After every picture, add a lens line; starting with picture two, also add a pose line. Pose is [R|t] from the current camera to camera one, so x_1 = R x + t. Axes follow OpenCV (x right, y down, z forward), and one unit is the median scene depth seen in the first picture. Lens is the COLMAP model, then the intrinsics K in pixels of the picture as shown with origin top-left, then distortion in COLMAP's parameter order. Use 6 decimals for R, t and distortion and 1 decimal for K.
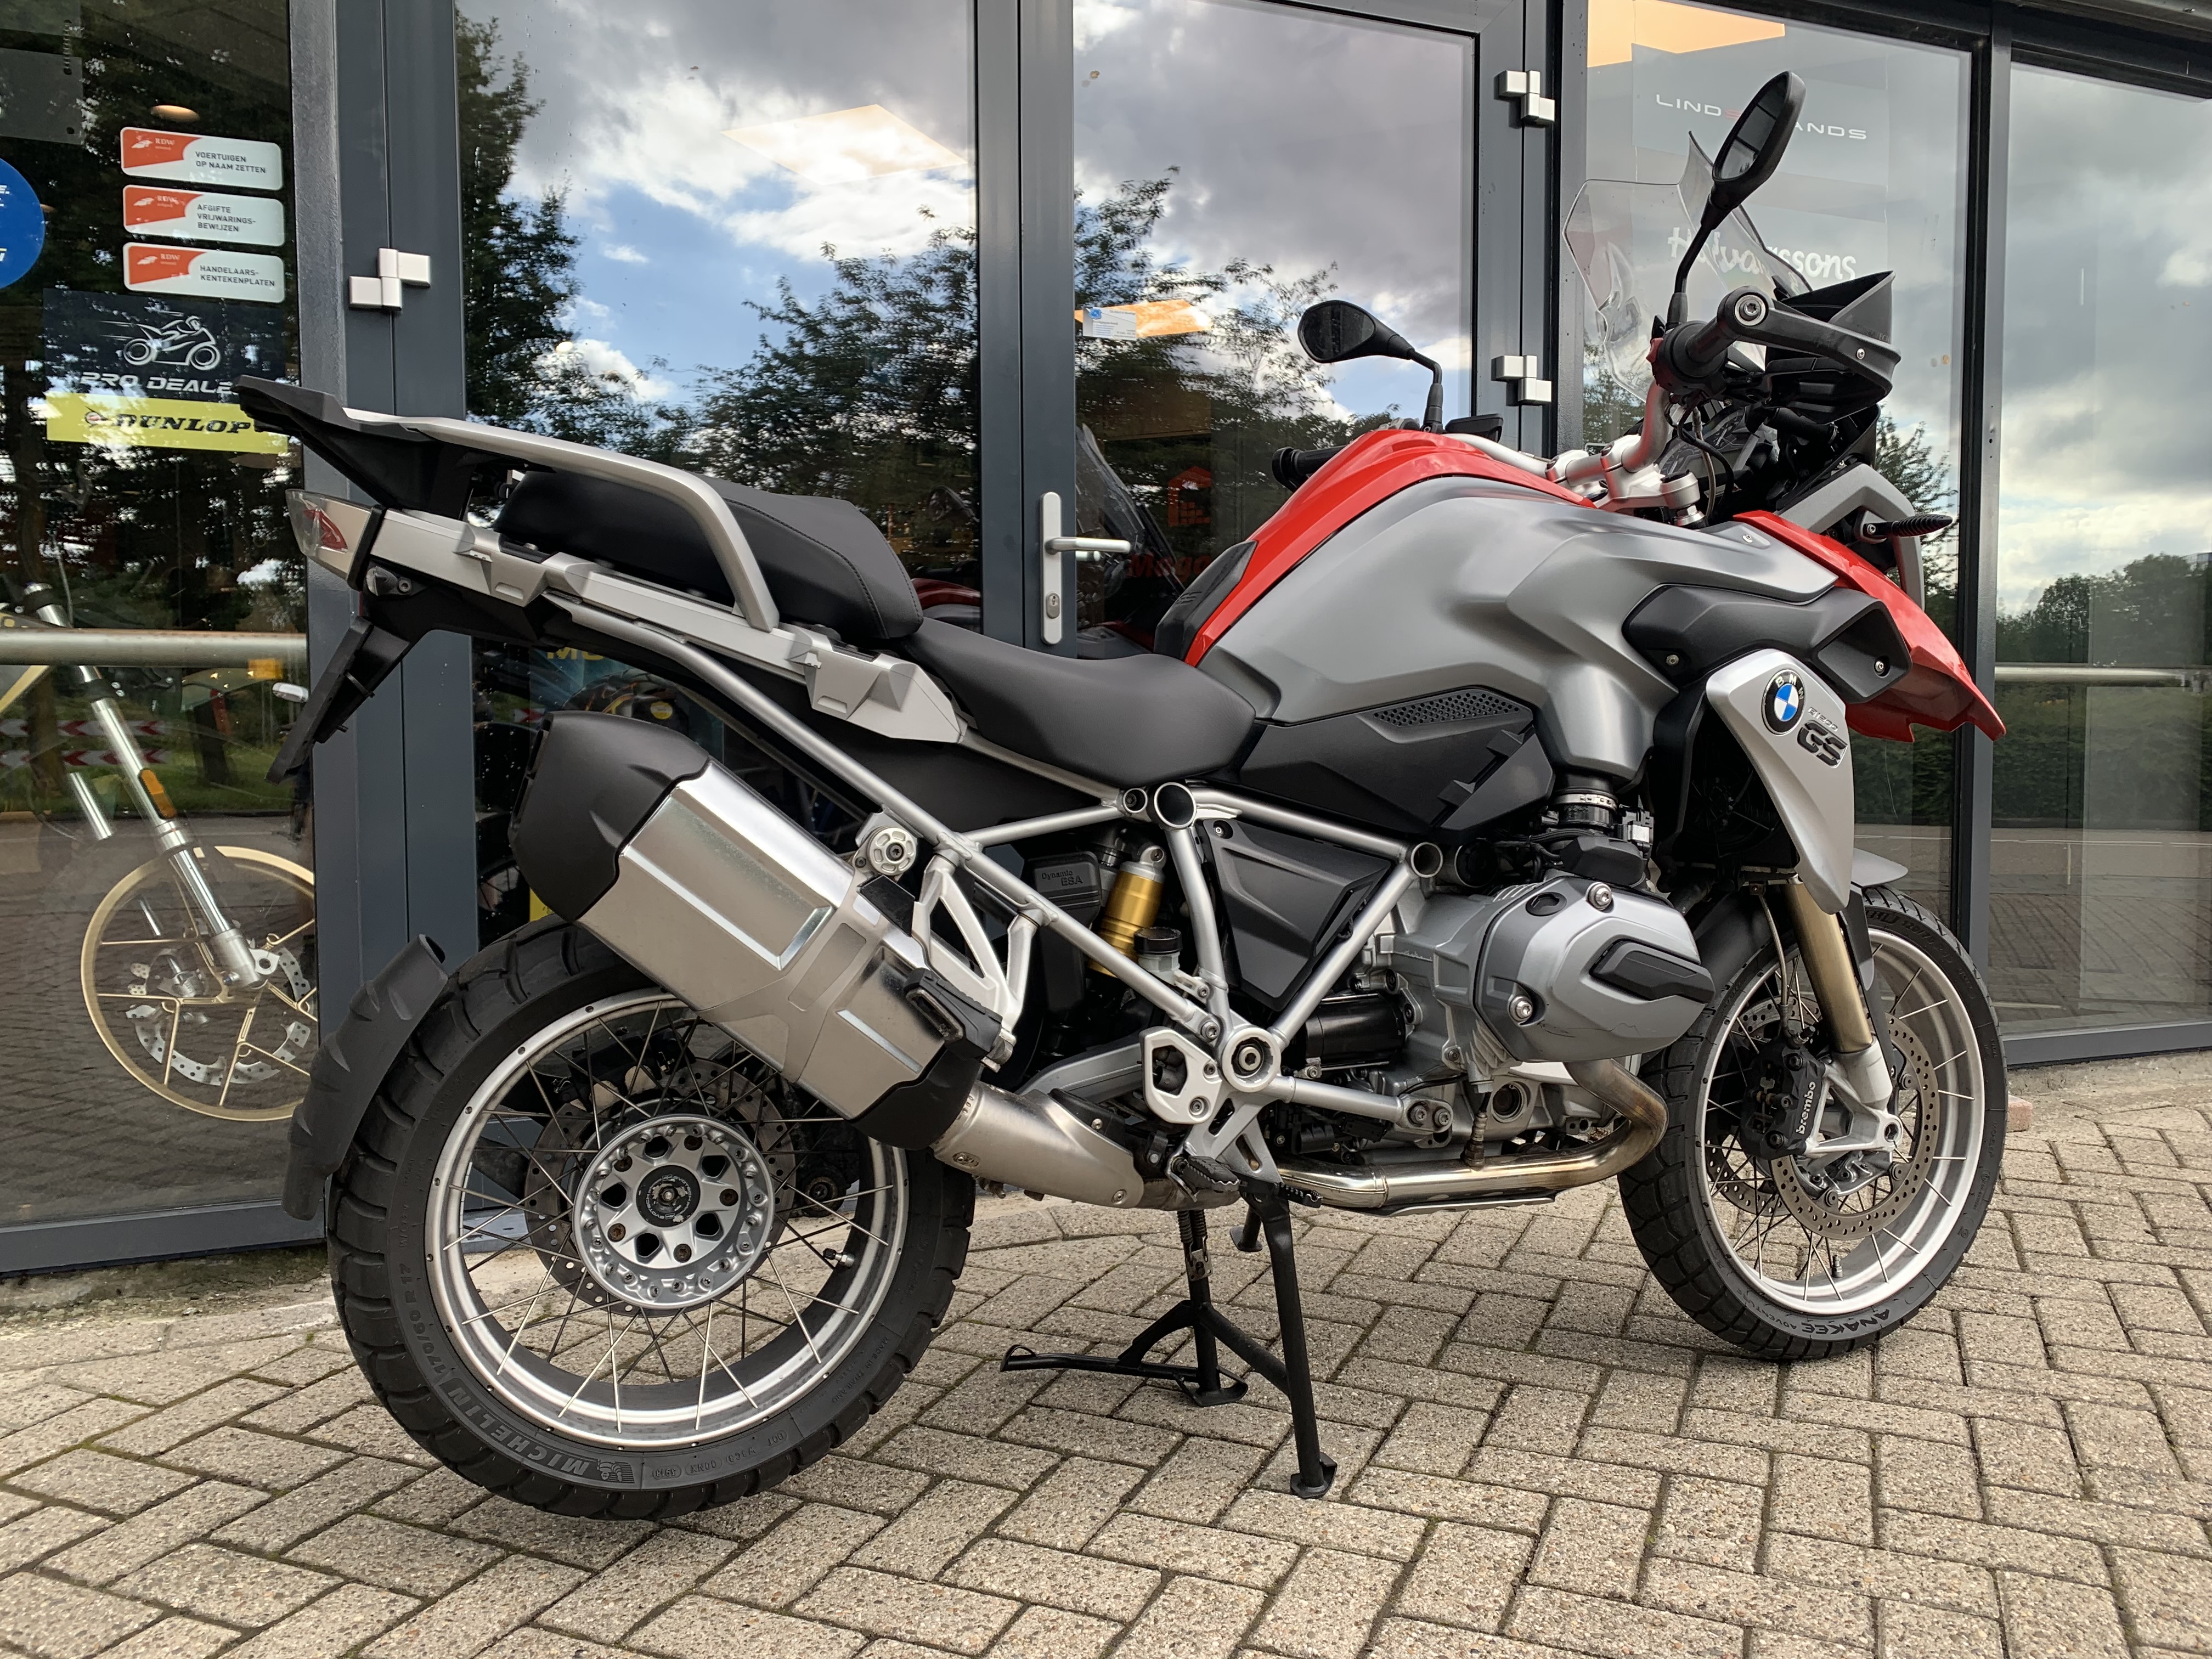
lens RADIAL K [[1697.6, 0, 1072.6], [0, 1697.6, 828.5], [0, 0, 1]] dist [0.011484, 0.001296]
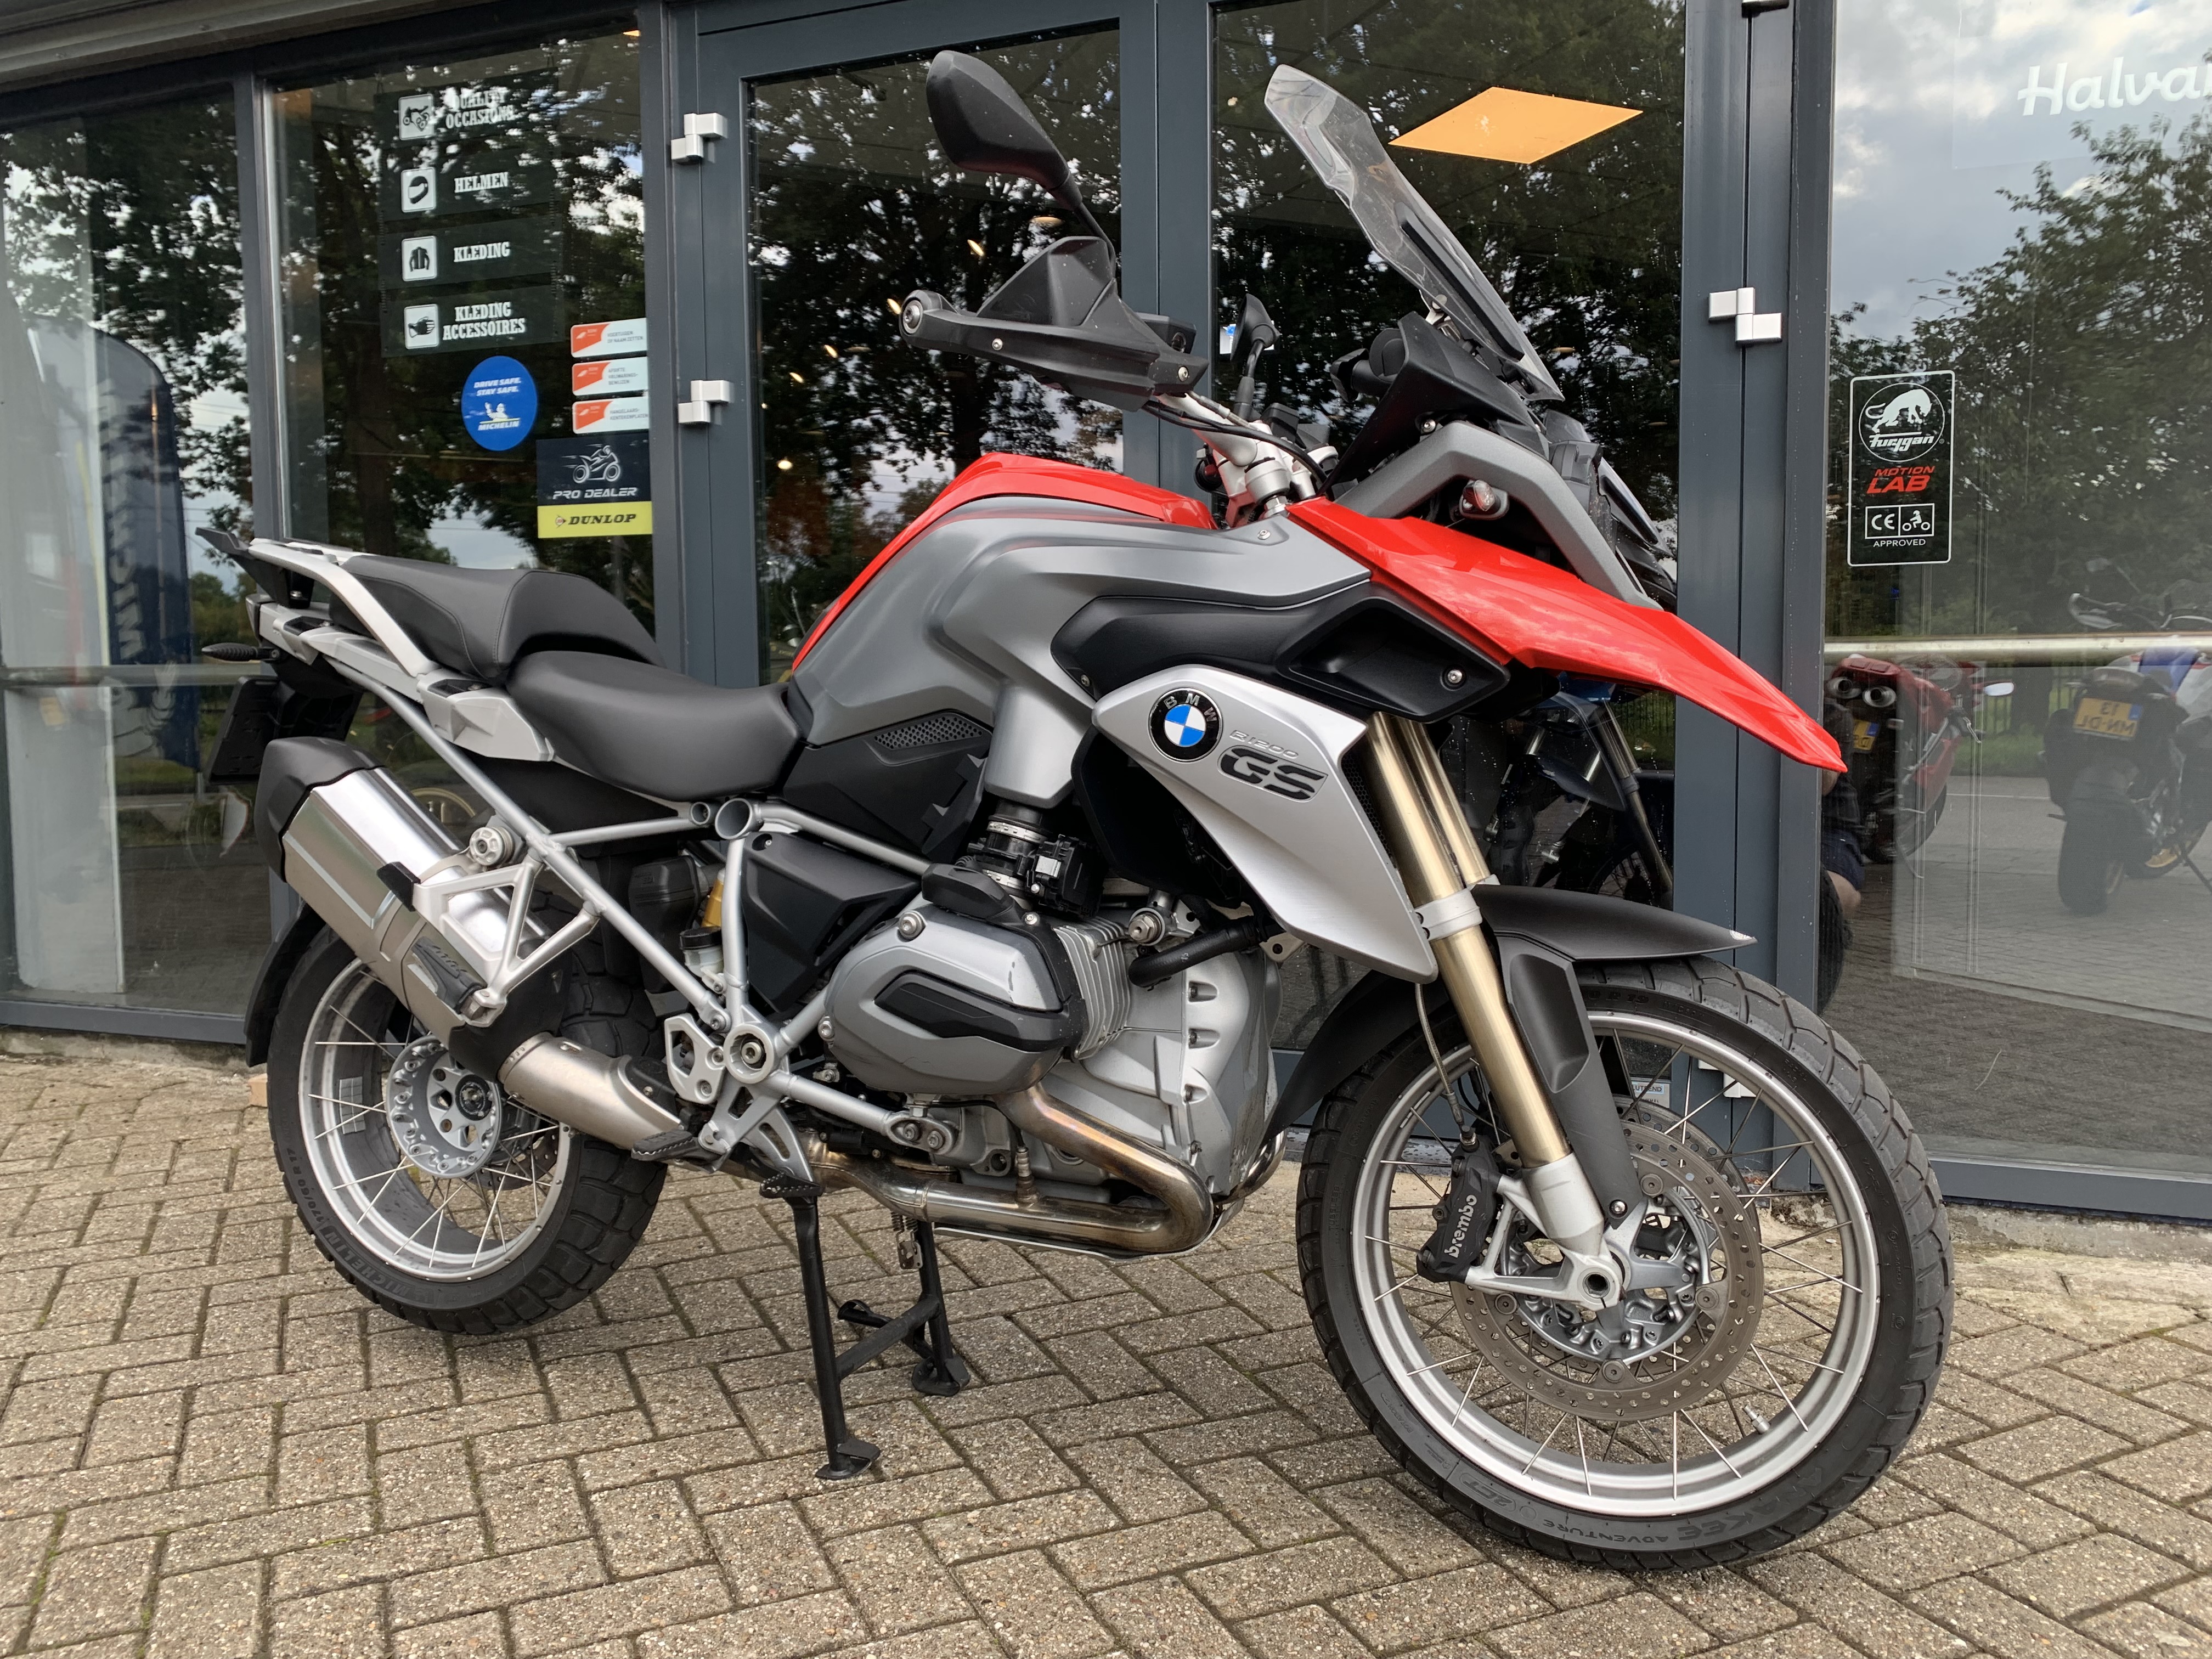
lens RADIAL K [[1697.6, 0, 1122.7], [0, 1697.6, 840.0], [0, 0, 1]] dist [0.011484, 0.001296]
pose [[0.736257, 0.042797, -0.675347, 0.982936], [-0.041956, 0.998965, 0.017564, -0.029550], [0.675400, 0.015404, 0.737291, 0.341160]]
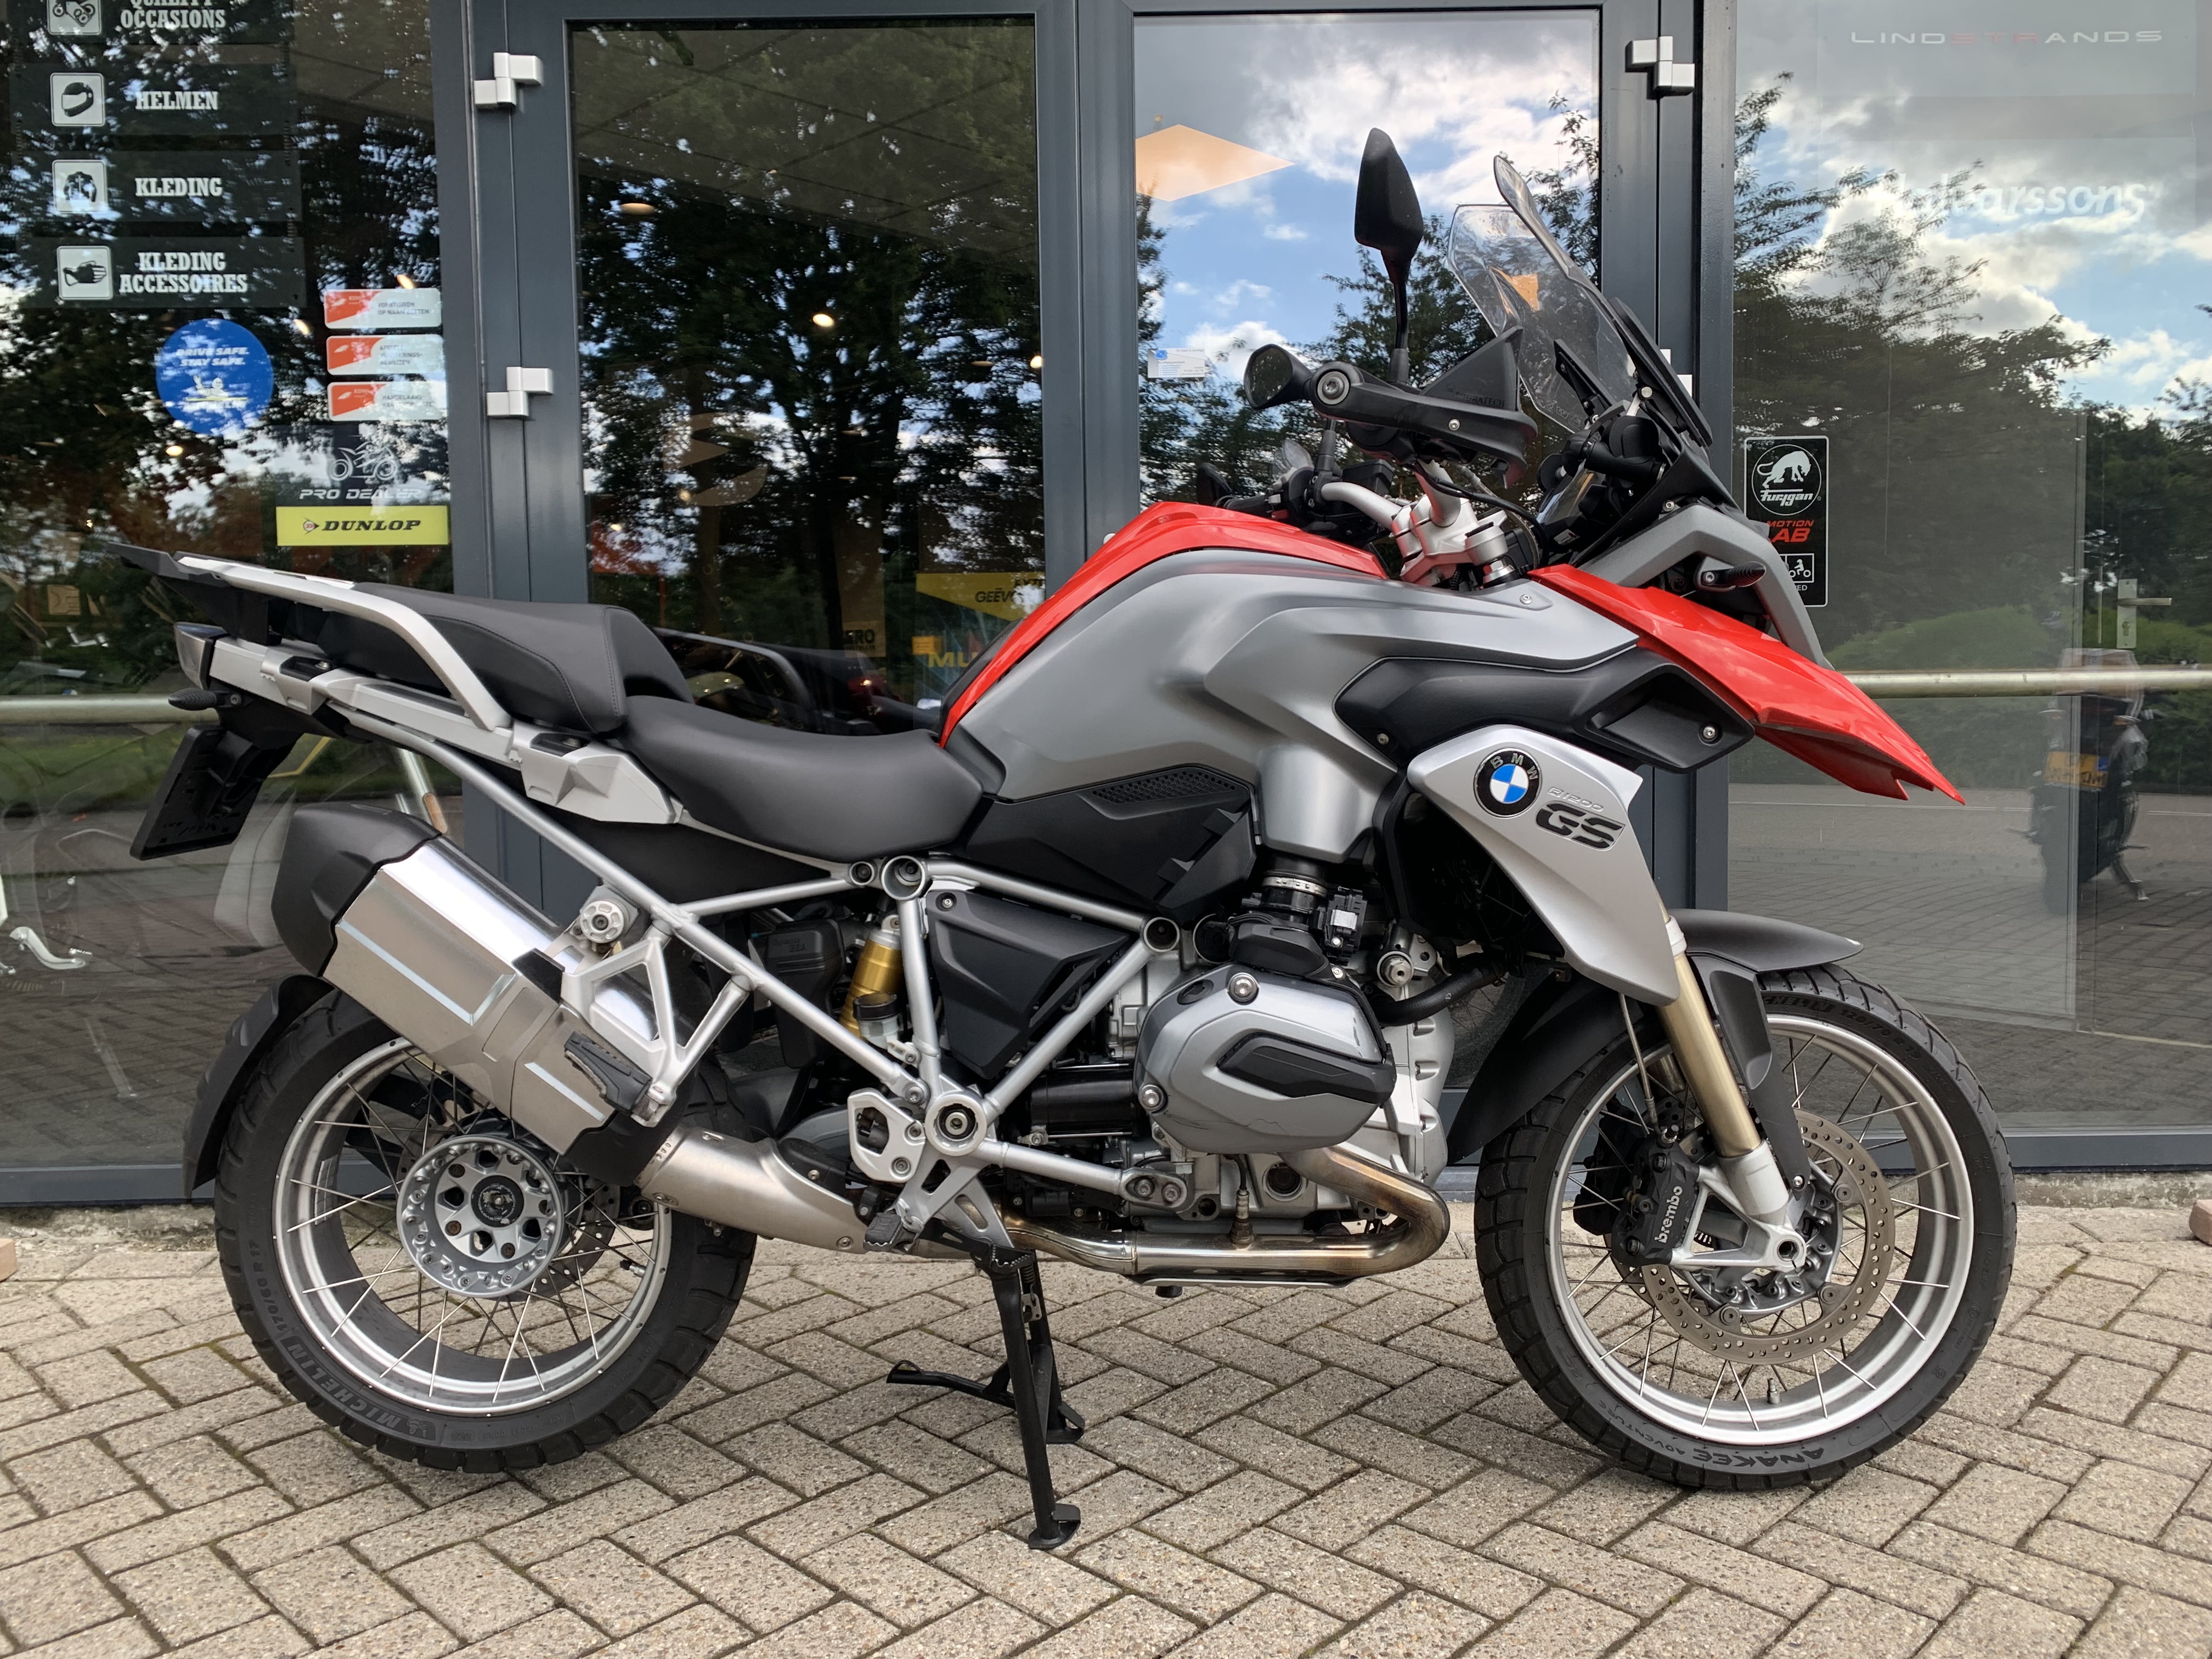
lens RADIAL K [[1697.6, 0, 1116.2], [0, 1697.6, 806.8], [0, 0, 1]] dist [0.011484, 0.001296]
pose [[0.930726, 0.013011, -0.365486, 0.558232], [-0.007103, 0.999822, 0.017506, -0.076112], [0.365648, -0.013697, 0.930652, 0.061992]]
